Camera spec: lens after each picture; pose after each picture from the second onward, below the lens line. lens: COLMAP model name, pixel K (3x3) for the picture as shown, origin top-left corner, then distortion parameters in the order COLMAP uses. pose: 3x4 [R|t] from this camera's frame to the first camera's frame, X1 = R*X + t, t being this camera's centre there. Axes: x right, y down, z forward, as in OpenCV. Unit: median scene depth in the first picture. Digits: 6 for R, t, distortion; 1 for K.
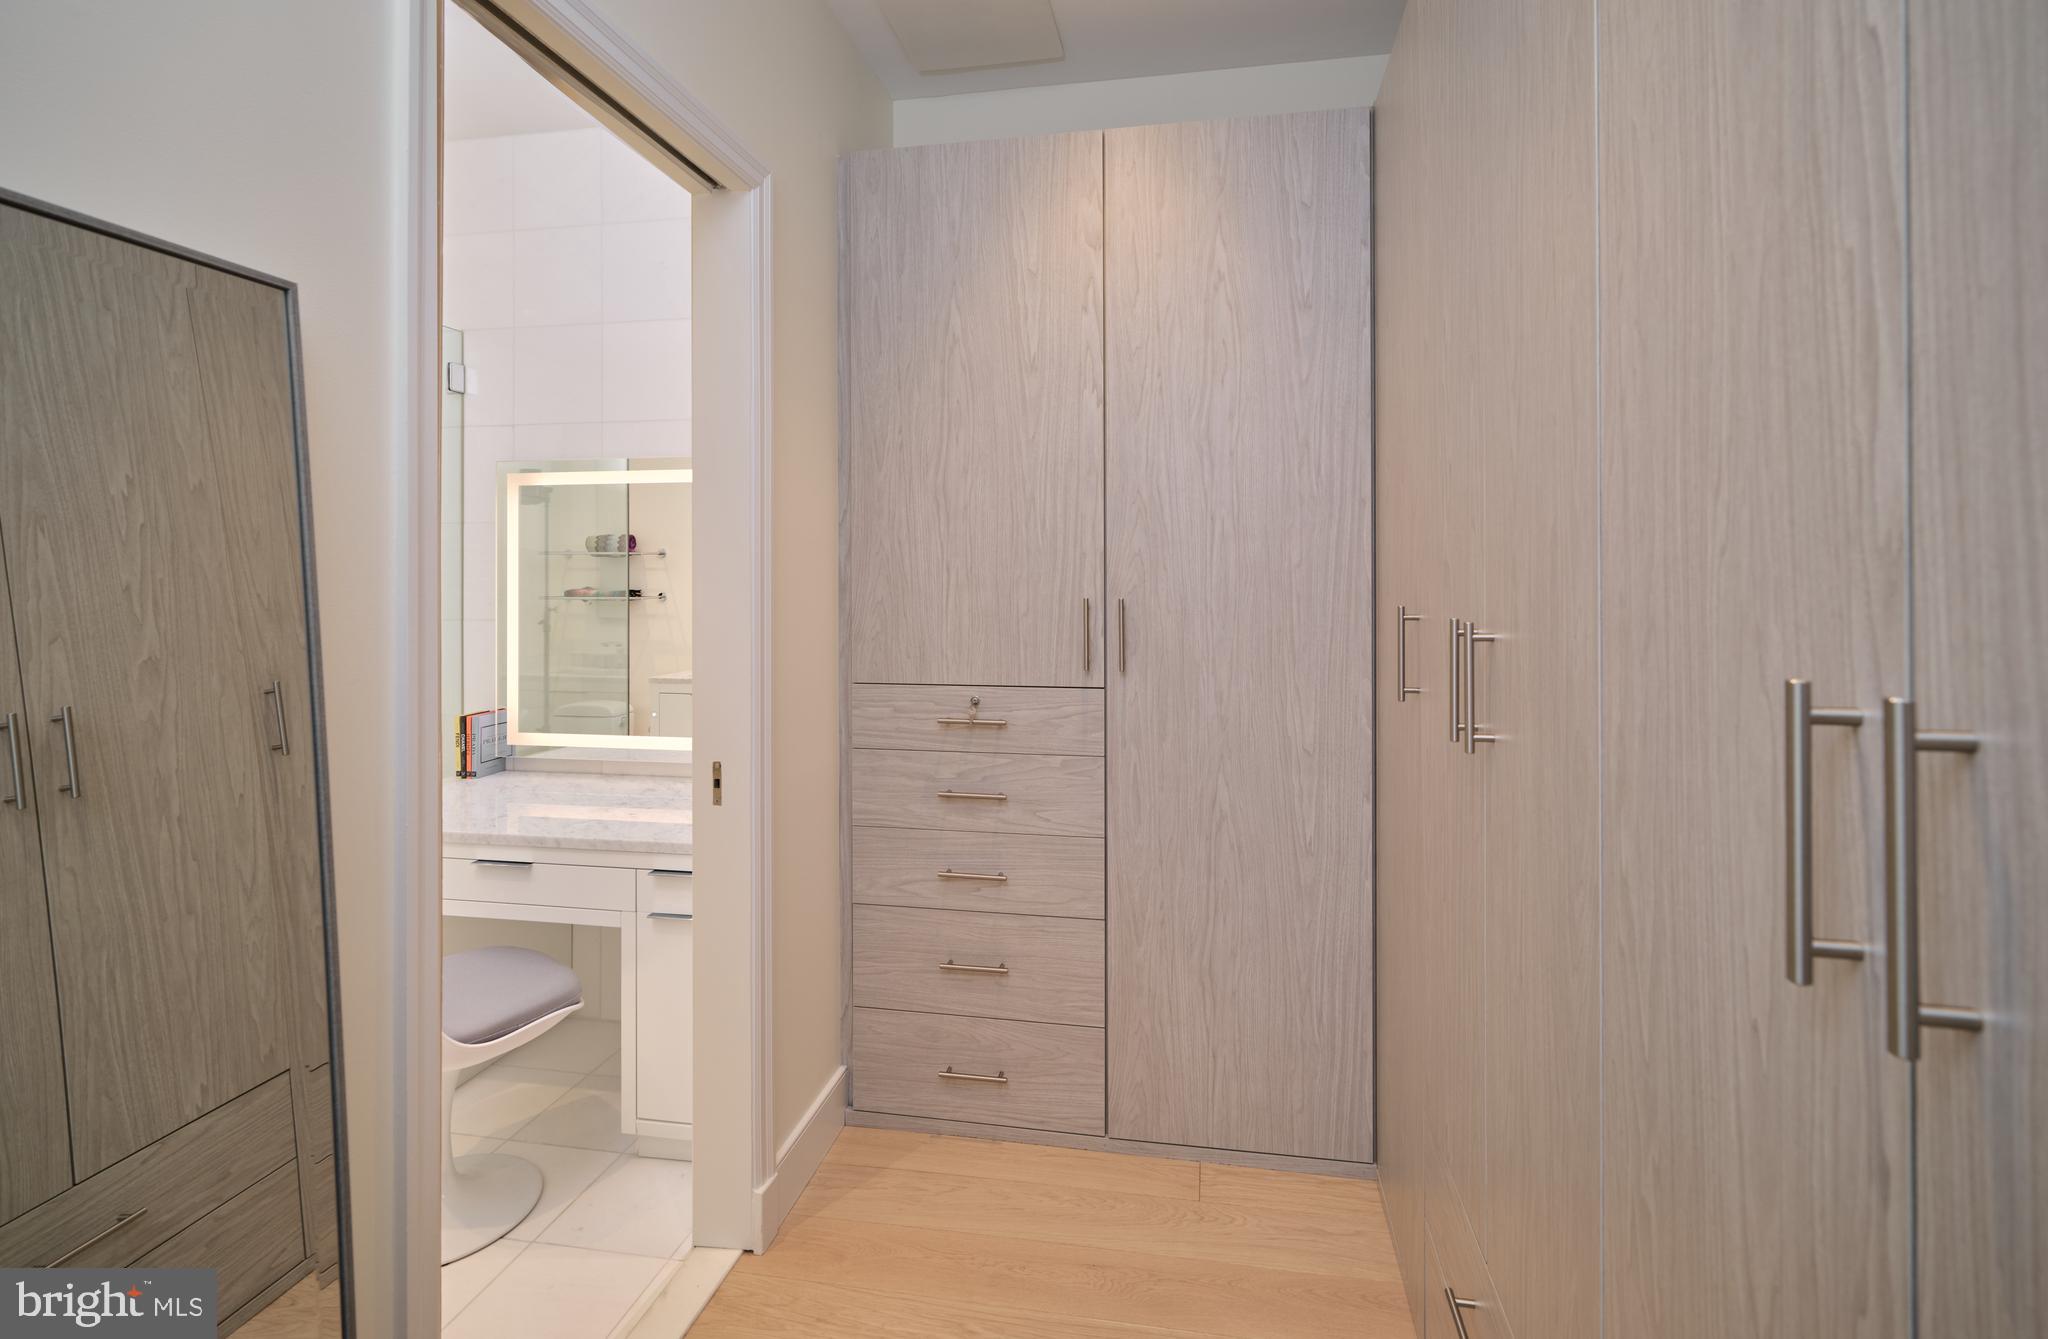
lens RADIAL K [[945.6, 0, 1029.0], [0, 945.6, 571.2], [0, 0, 1]] dist [0.018764, 0.000048]
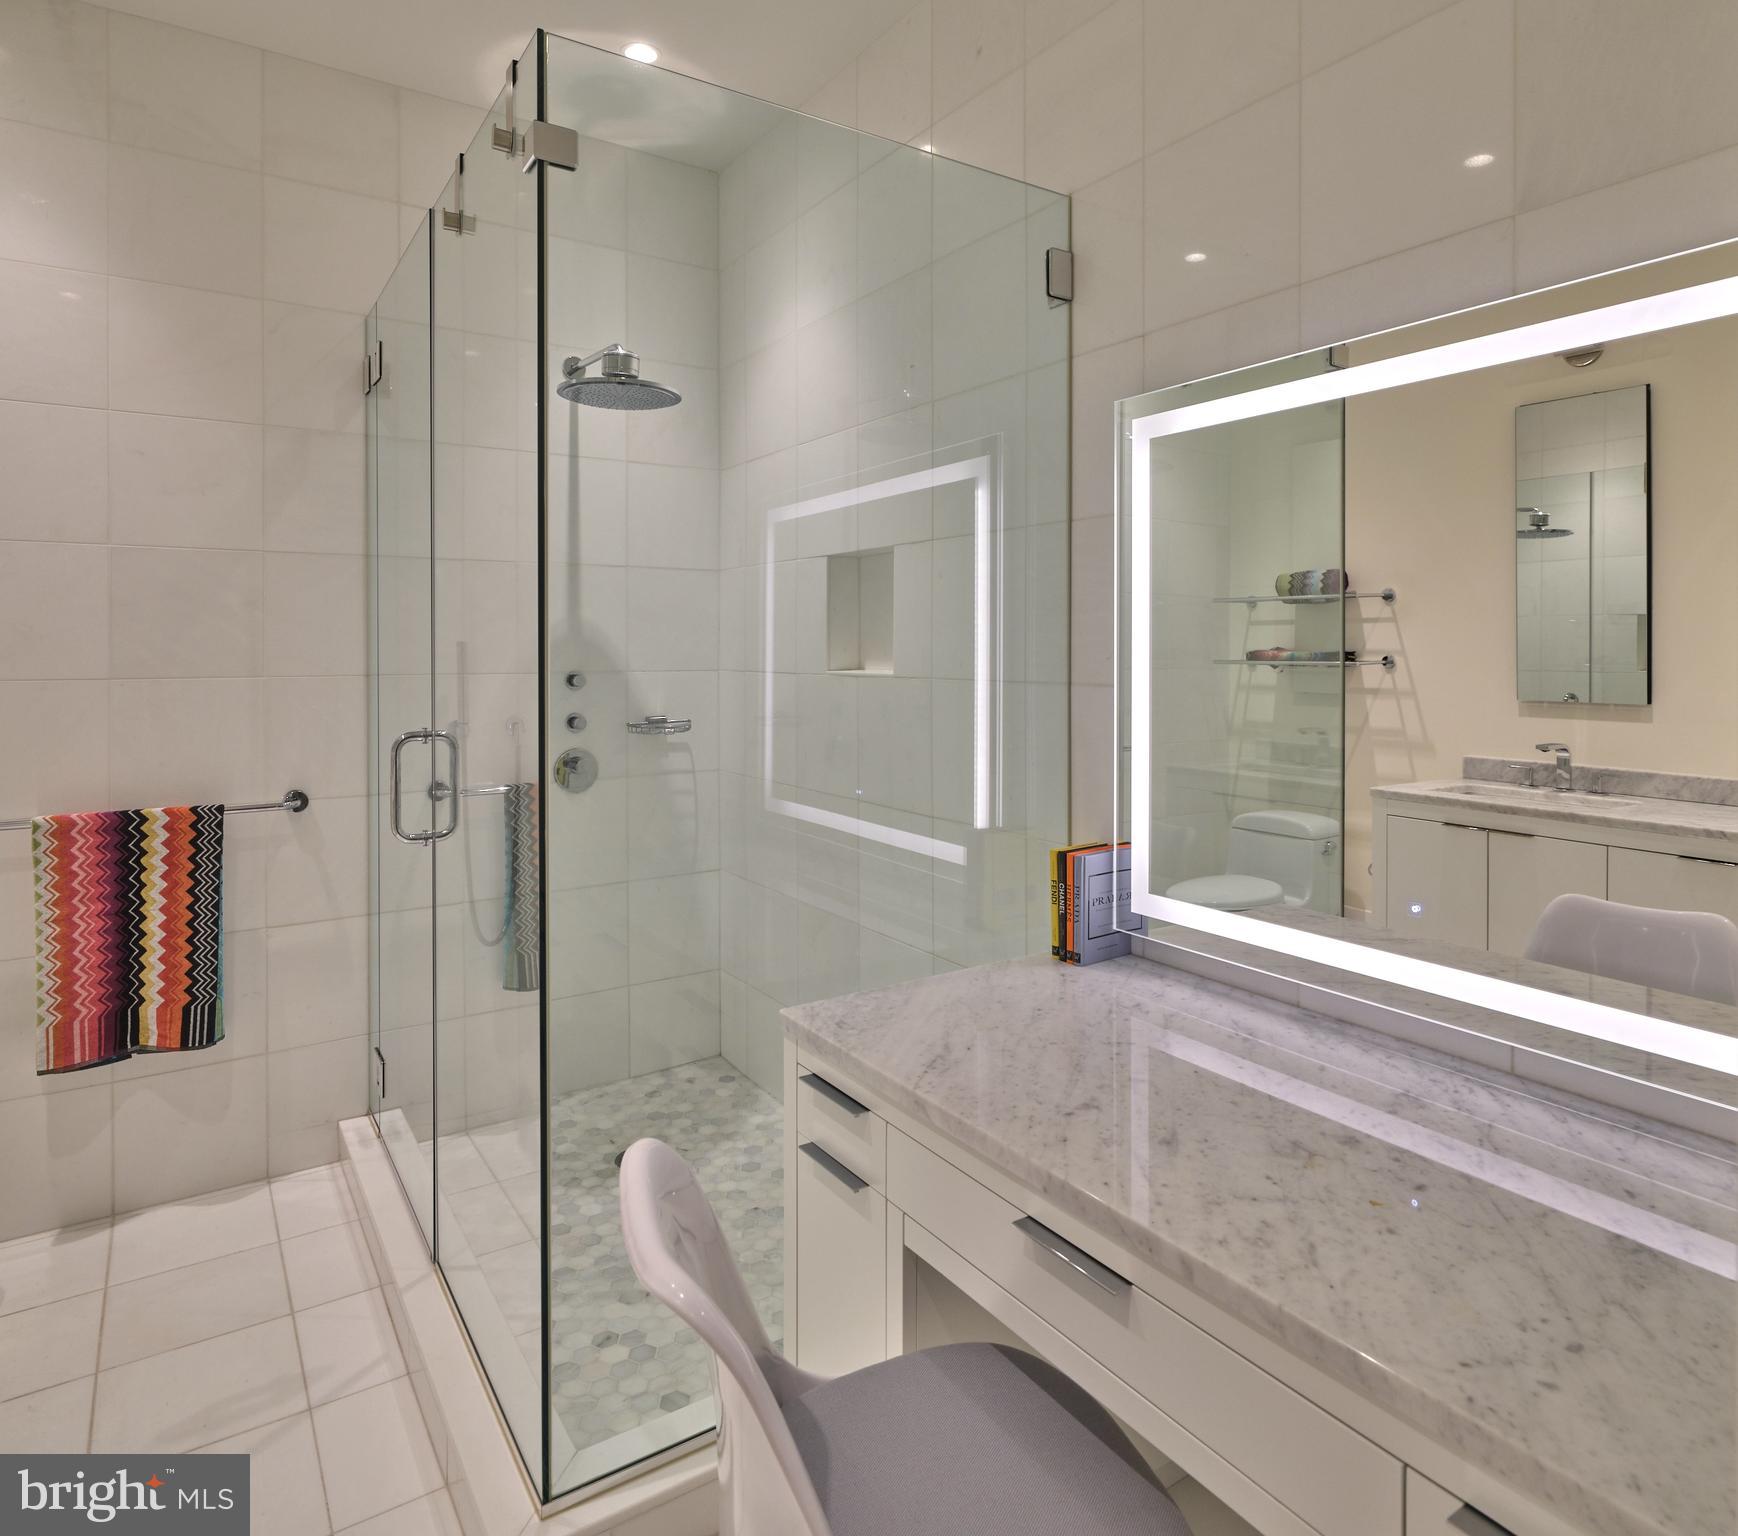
lens RADIAL K [[1060.2, 0, 869.0], [0, 1060.2, 659.5], [0, 0, 1]] dist [0.000674, -0.000038]
pose [[0.691978, 0.005134, -0.721900, -0.123882], [0.004389, 0.999926, 0.011318, 0.017057], [0.721905, -0.011000, 0.691904, 0.273653]]
